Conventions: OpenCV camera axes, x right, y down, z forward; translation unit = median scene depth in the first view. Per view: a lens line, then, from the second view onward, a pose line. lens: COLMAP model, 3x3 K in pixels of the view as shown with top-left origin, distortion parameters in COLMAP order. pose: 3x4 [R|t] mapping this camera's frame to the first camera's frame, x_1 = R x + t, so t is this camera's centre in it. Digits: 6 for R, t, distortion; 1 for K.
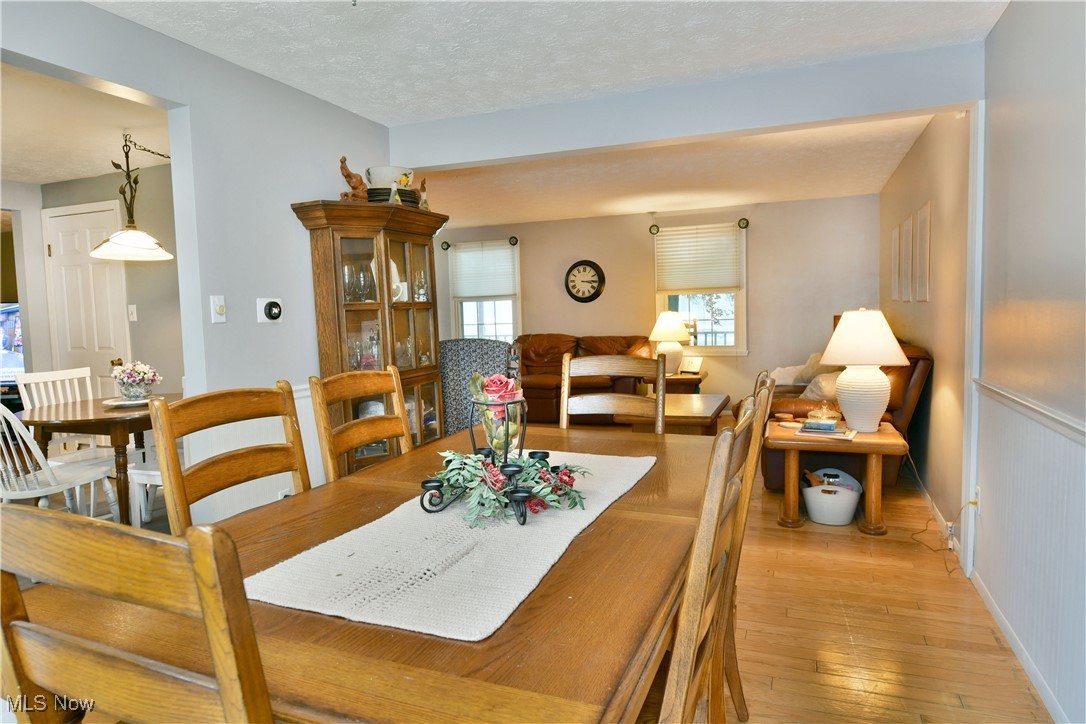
lens RADIAL K [[662.3, 0, 538.6], [0, 662.3, 359.4], [0, 0, 1]] dist [-0.010958, -0.008518]
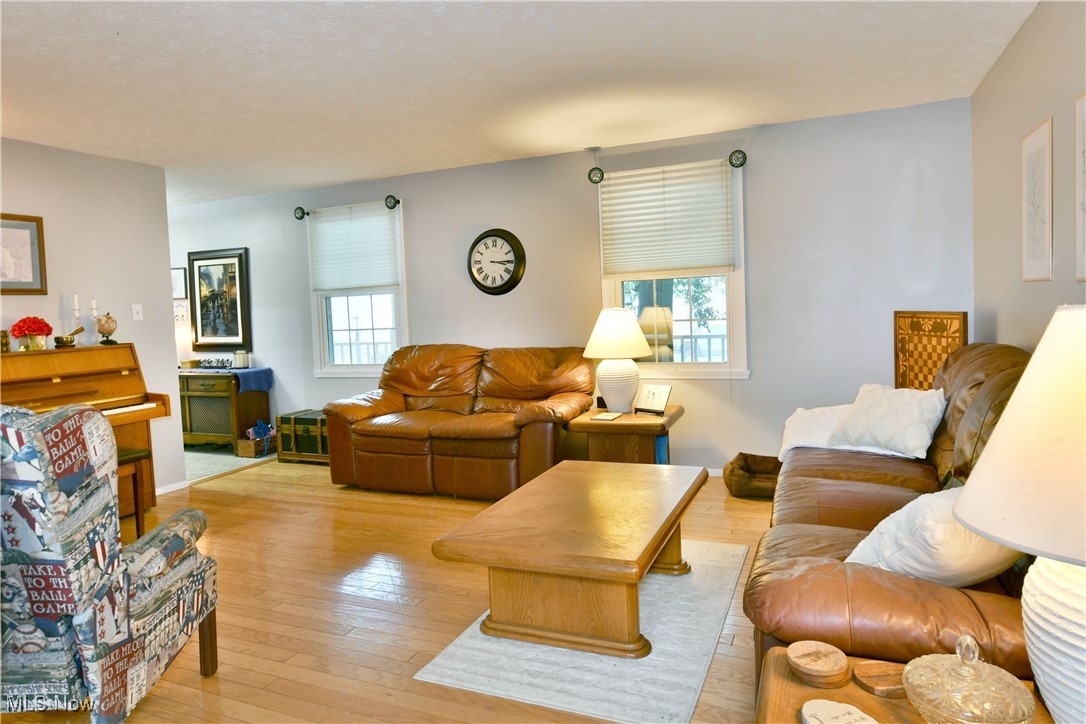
lens RADIAL K [[662.3, 0, 569.1], [0, 662.3, 345.5], [0, 0, 1]] dist [-0.010958, -0.008518]
pose [[0.999825, -0.014177, 0.012204, 0.132649], [0.014355, 0.999790, -0.014642, -0.026996], [-0.011994, 0.014815, 0.999818, 0.364698]]
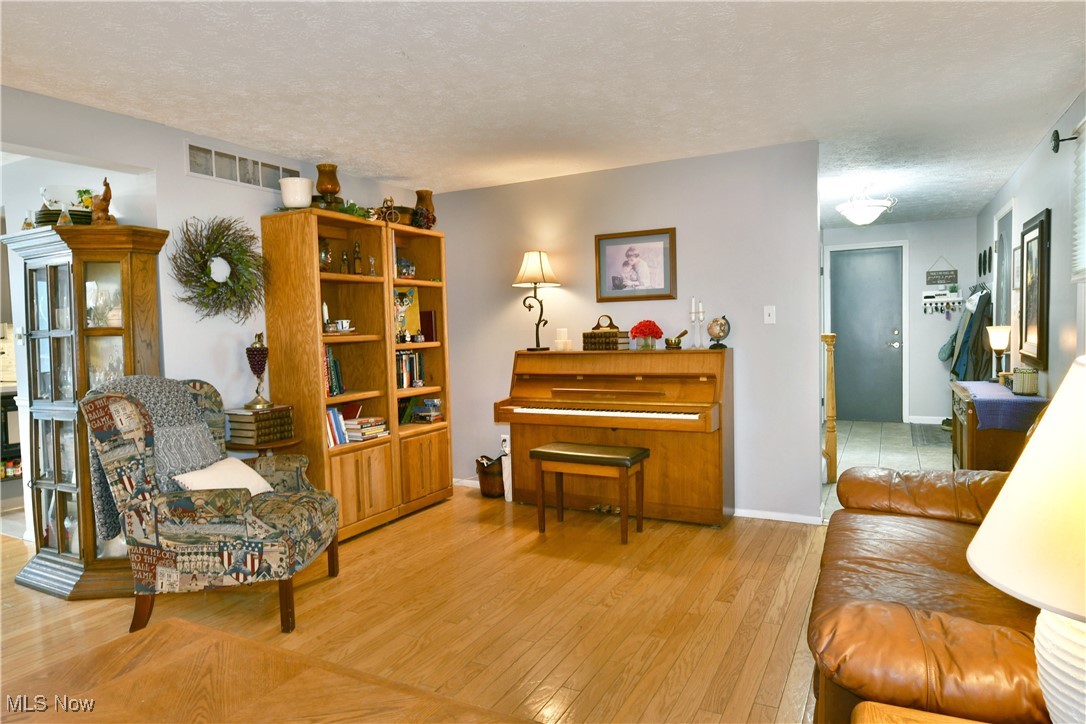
lens RADIAL K [[662.3, 0, 541.9], [0, 662.3, 360.9], [0, 0, 1]] dist [-0.010958, -0.008518]
pose [[-0.100720, 0.077364, -0.991902, 0.310993], [-0.043967, 0.995652, 0.082121, -0.070765], [0.993943, 0.051883, -0.096881, 0.843797]]
